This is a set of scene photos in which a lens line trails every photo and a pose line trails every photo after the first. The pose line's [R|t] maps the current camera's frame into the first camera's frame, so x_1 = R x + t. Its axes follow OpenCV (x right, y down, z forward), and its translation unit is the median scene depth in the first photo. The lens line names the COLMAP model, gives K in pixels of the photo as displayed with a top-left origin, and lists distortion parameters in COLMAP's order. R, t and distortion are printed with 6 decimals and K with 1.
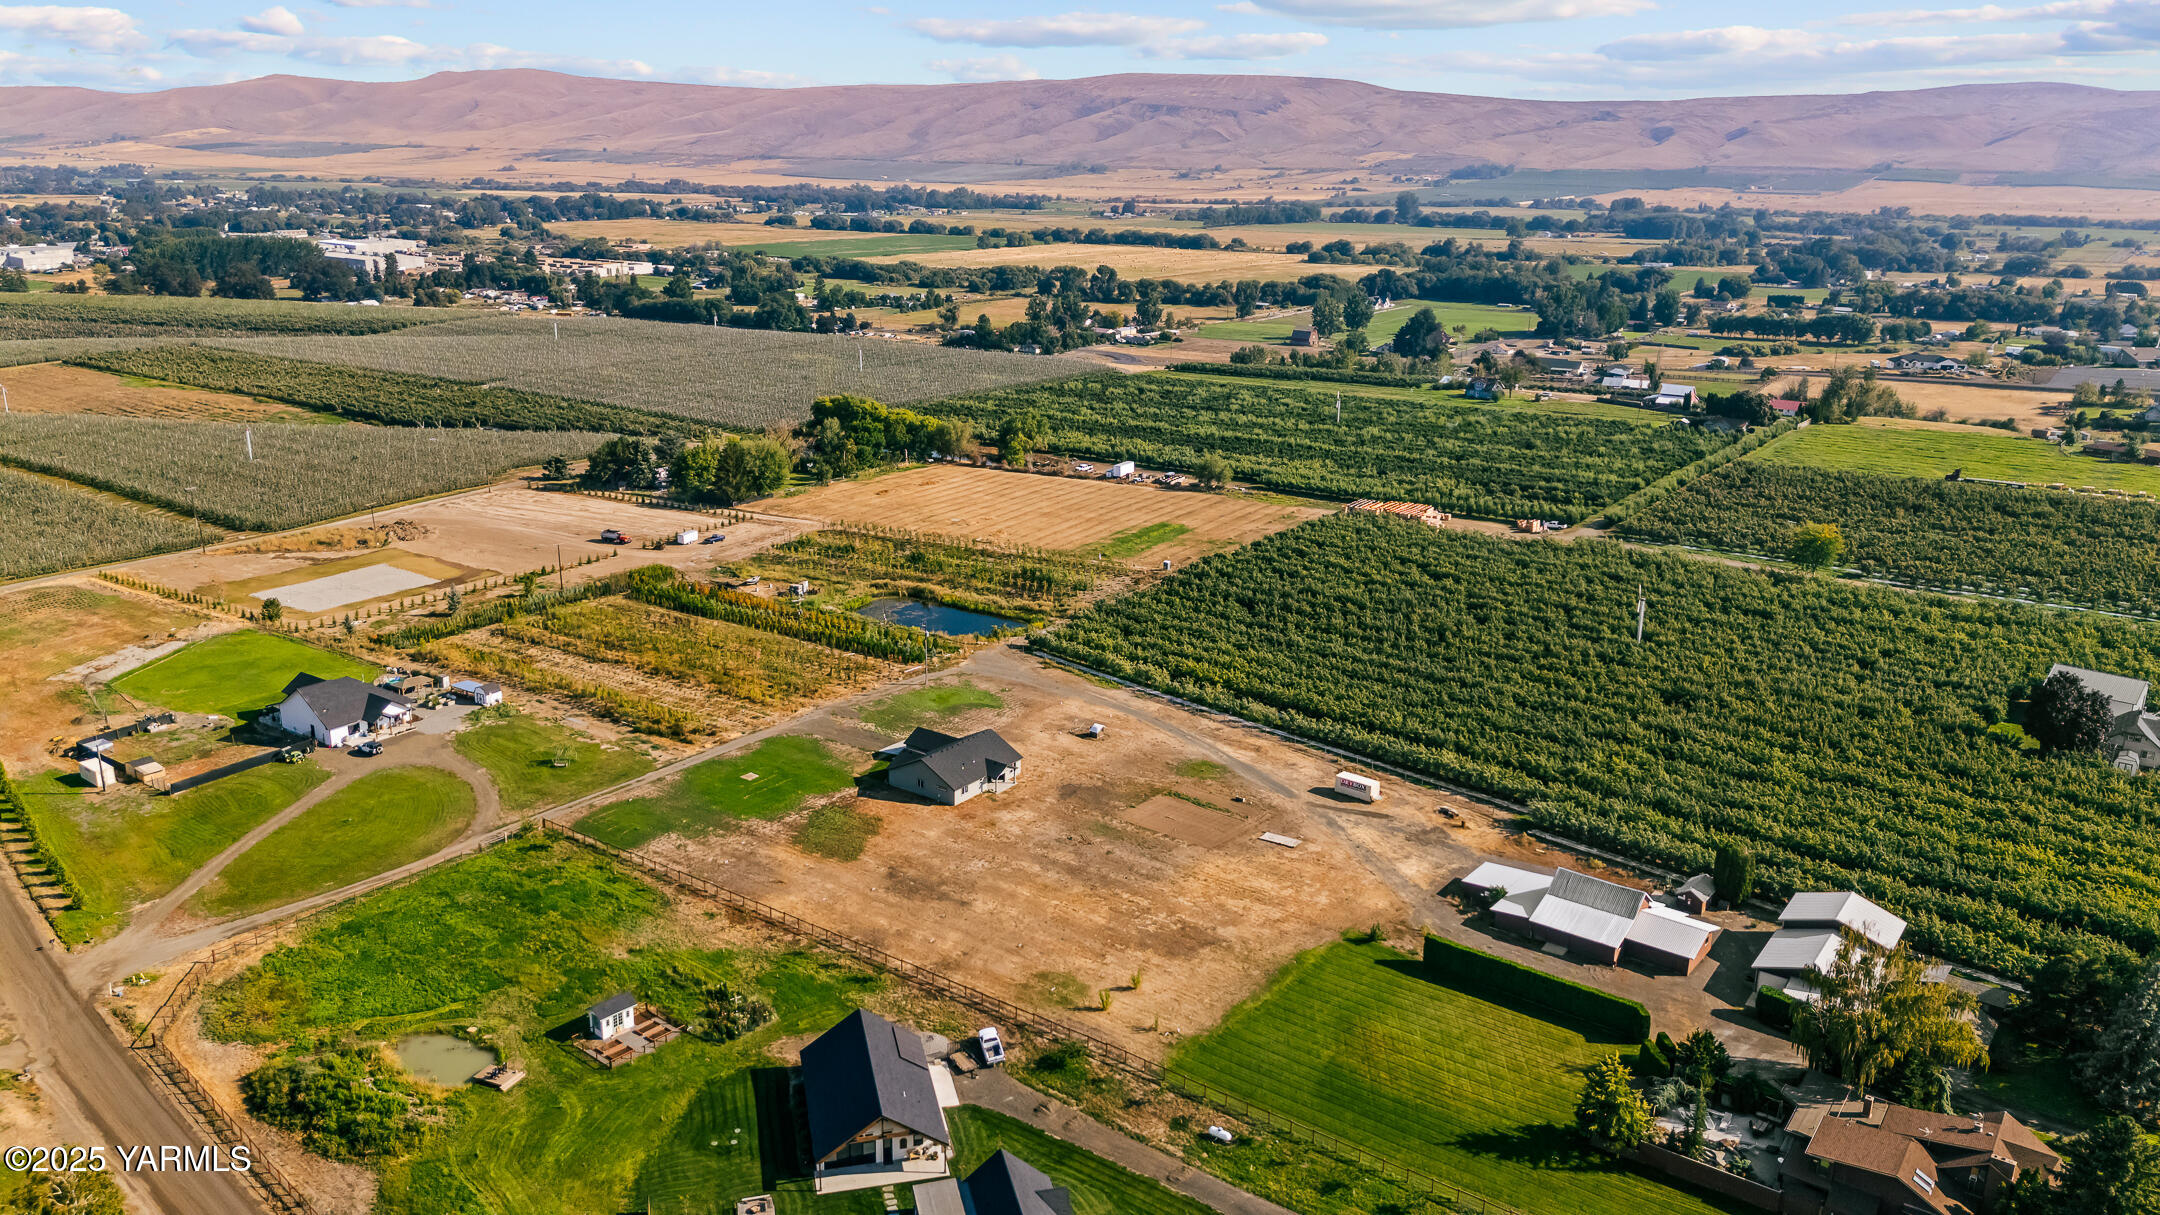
lens RADIAL K [[1580.0, 0, 1091.6], [0, 1580.0, 599.3], [0, 0, 1]] dist [0.067444, -0.033370]
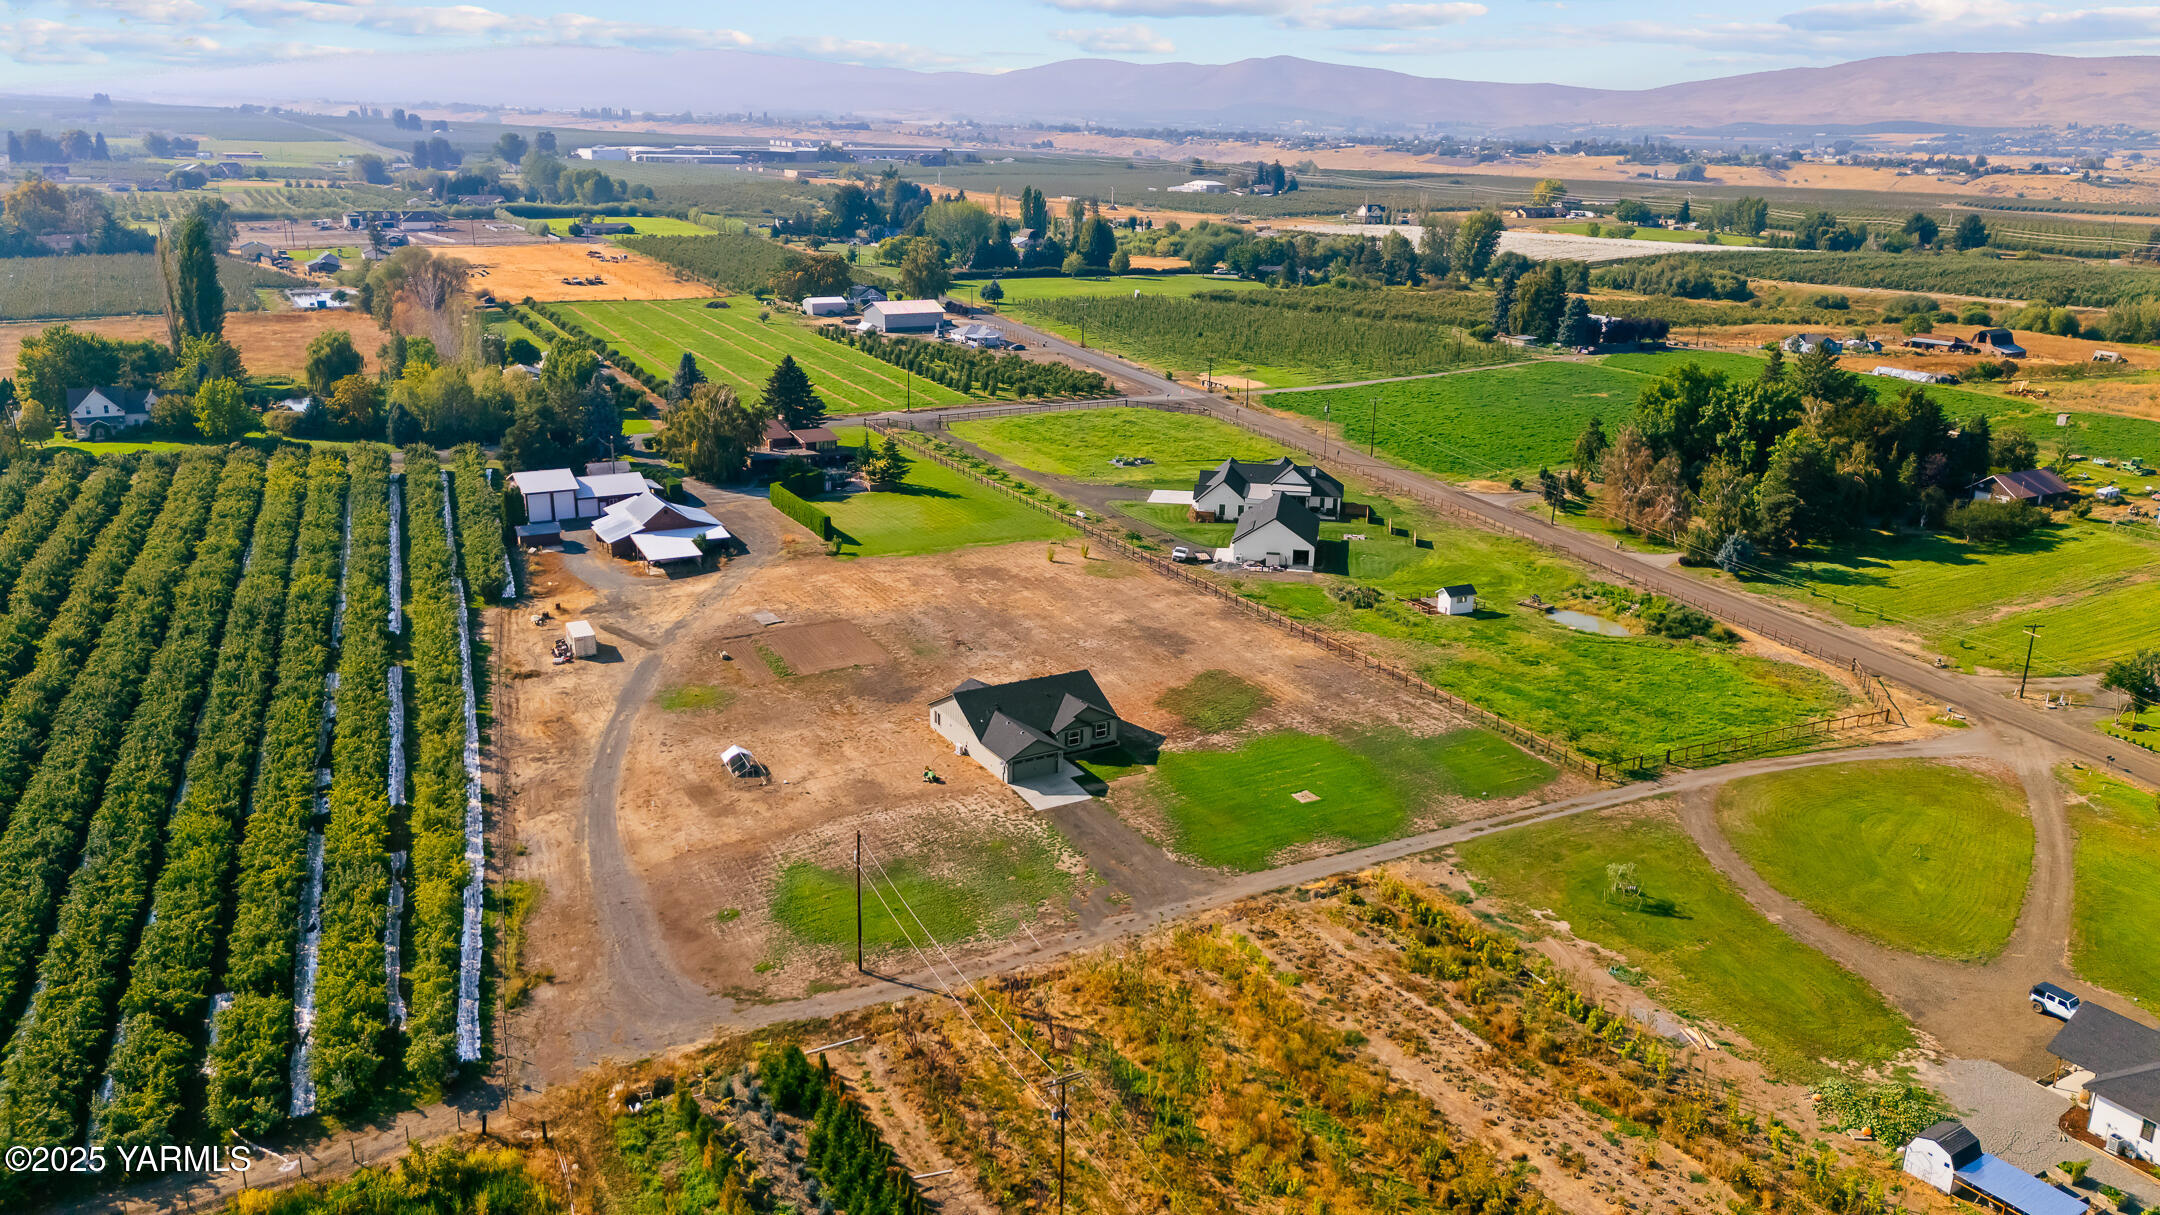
lens RADIAL K [[1580.0, 0, 1077.9], [0, 1580.0, 613.4], [0, 0, 1]] dist [0.067444, -0.033370]
pose [[-0.911250, -0.149270, 0.383850, -0.394812], [0.087985, 0.839936, 0.535506, -0.322893], [-0.402345, 0.521753, -0.752258, 1.595819]]
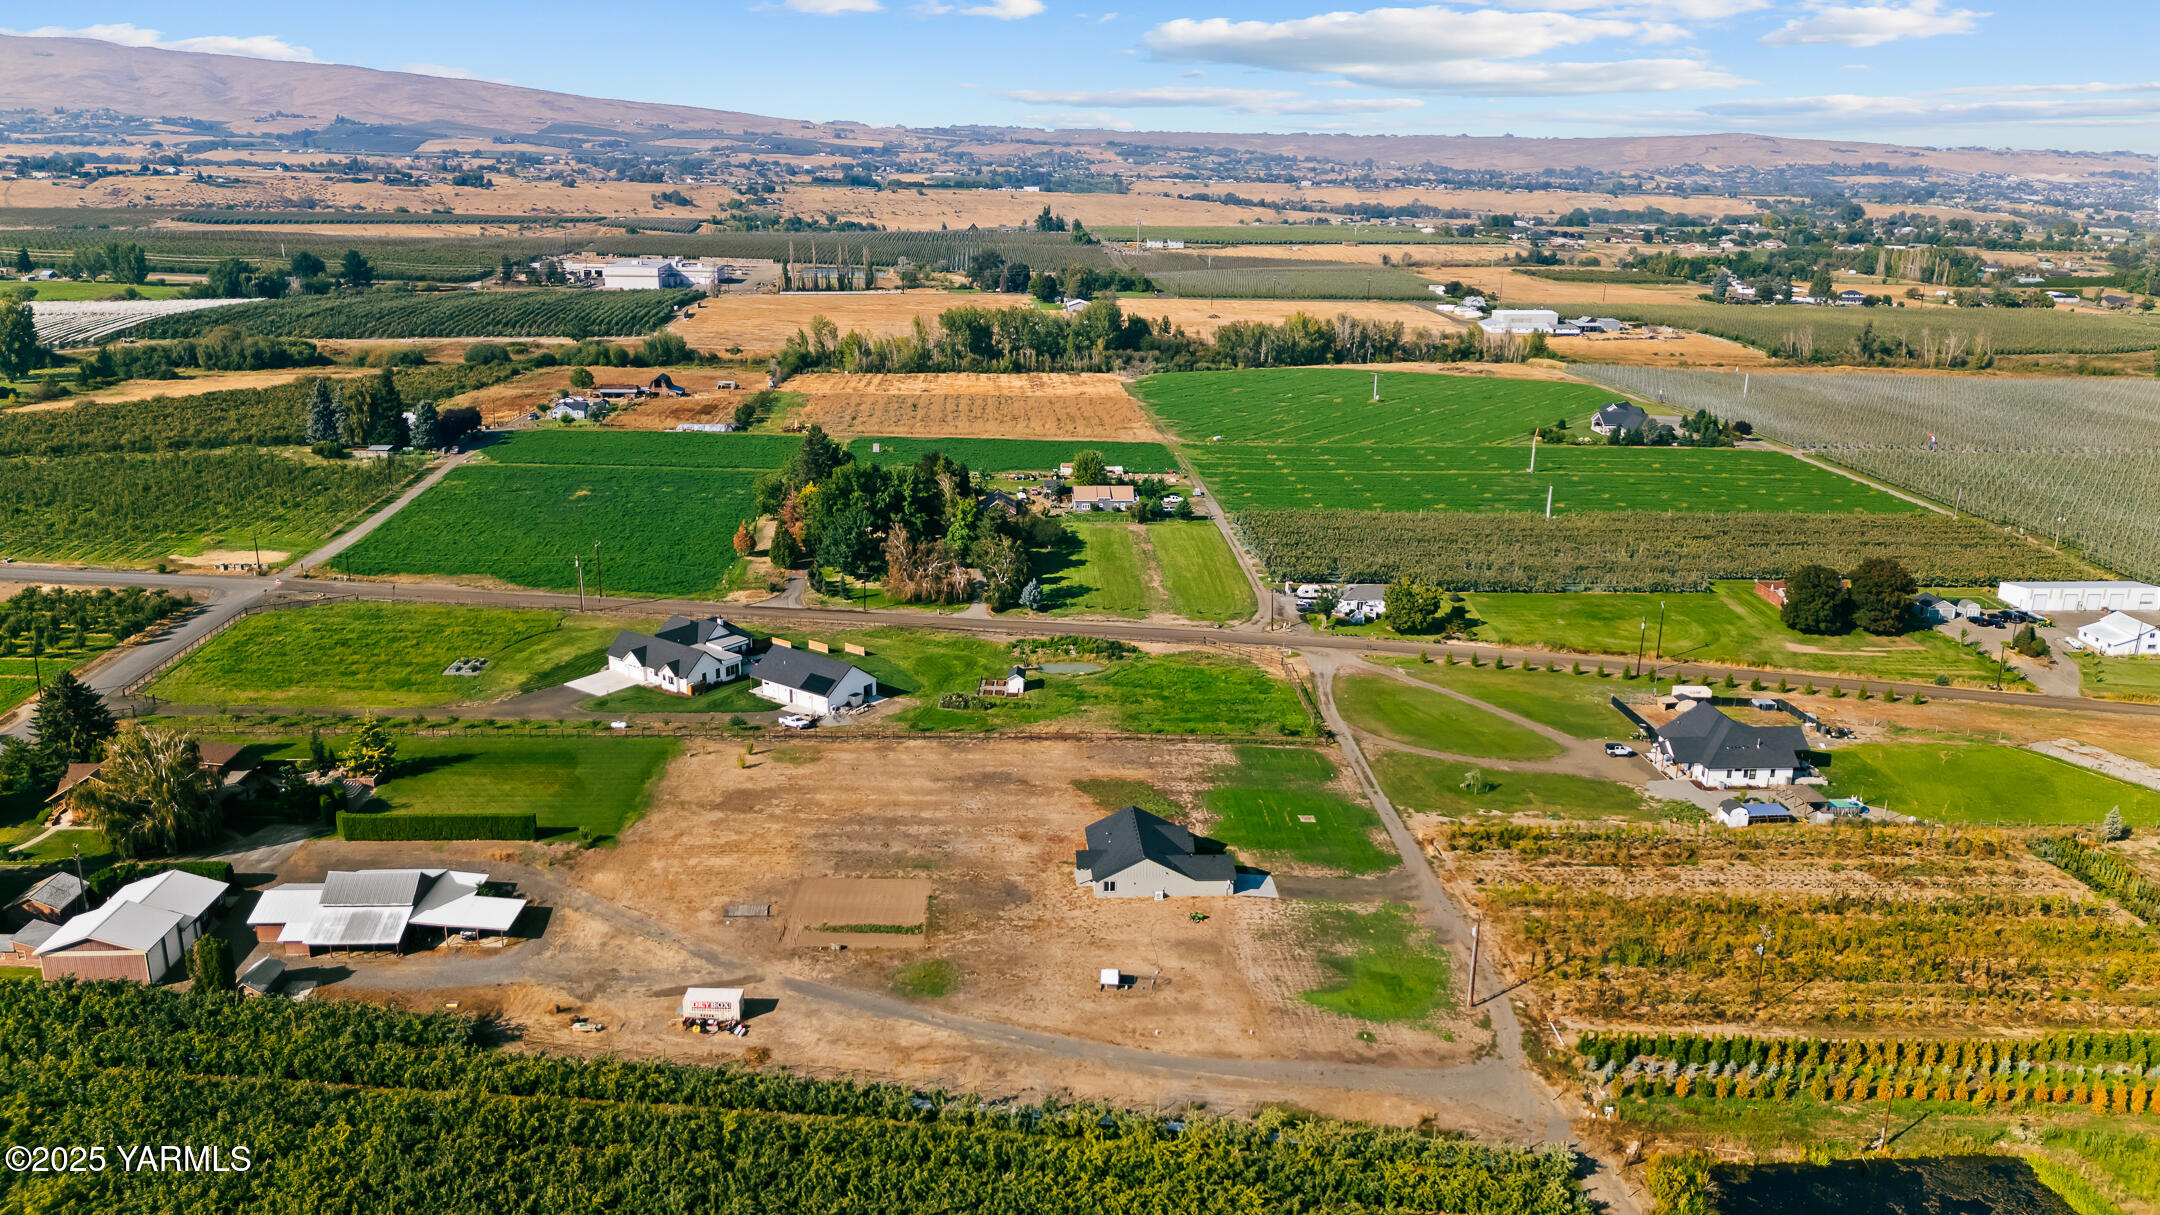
lens RADIAL K [[1580.0, 0, 1077.3], [0, 1580.0, 598.5], [0, 0, 1]] dist [0.067444, -0.033370]
pose [[-0.774978, 0.152957, -0.613200, 0.490895], [-0.204602, 0.857294, 0.472425, -0.456431], [0.597953, 0.491581, -0.633088, 1.571561]]
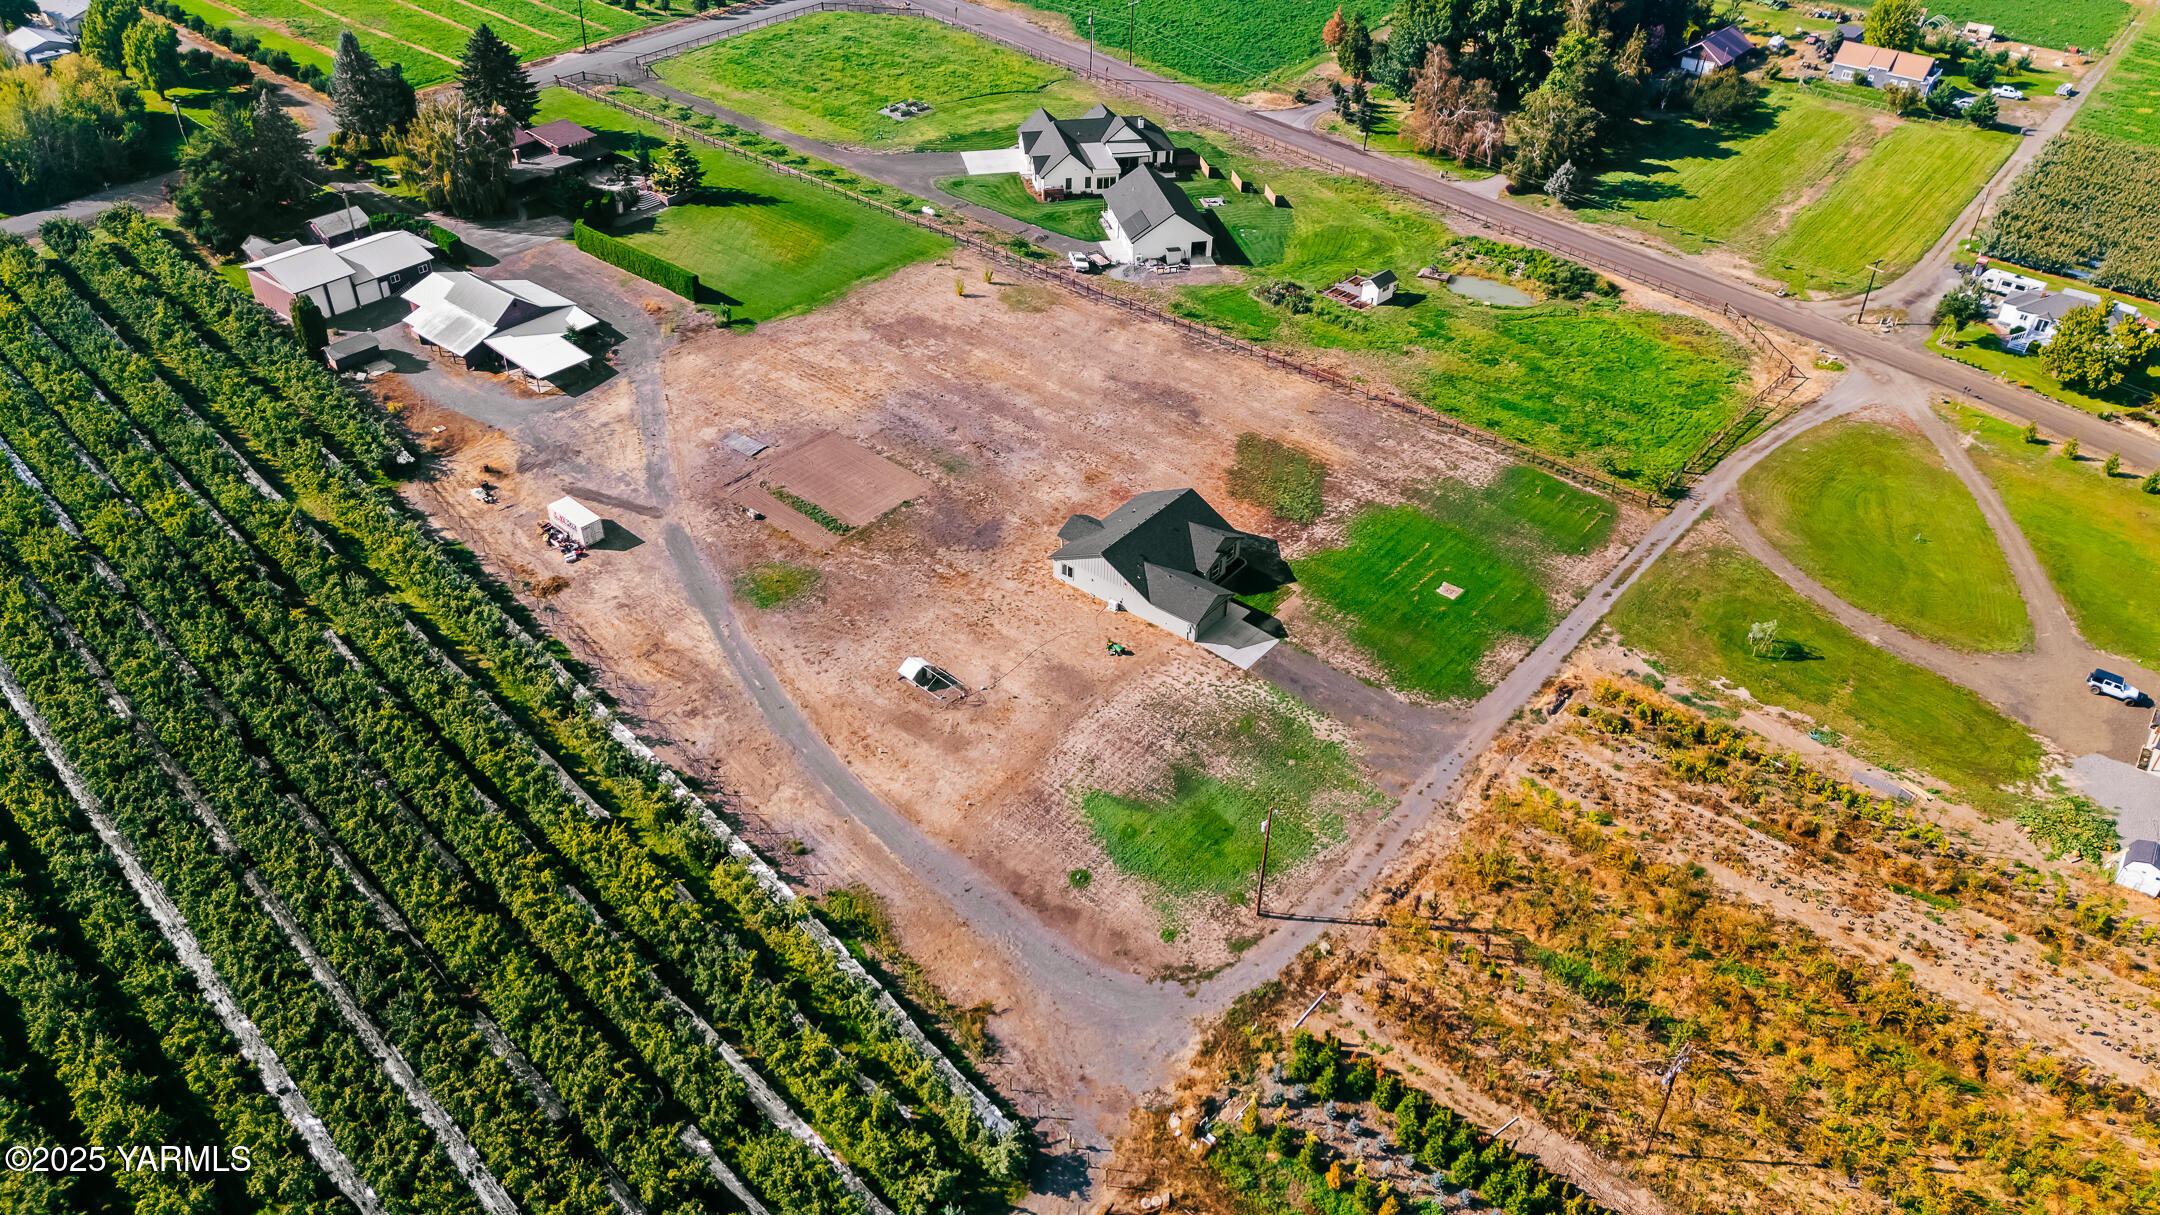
lens RADIAL K [[1580.0, 0, 1079.9], [0, 1580.0, 608.8], [0, 0, 1]] dist [0.067444, -0.033370]
pose [[-0.998503, -0.053711, 0.010299, -0.069638], [-0.024231, 0.603315, 0.797134, -0.456945], [-0.049029, 0.795692, -0.603714, 1.540389]]
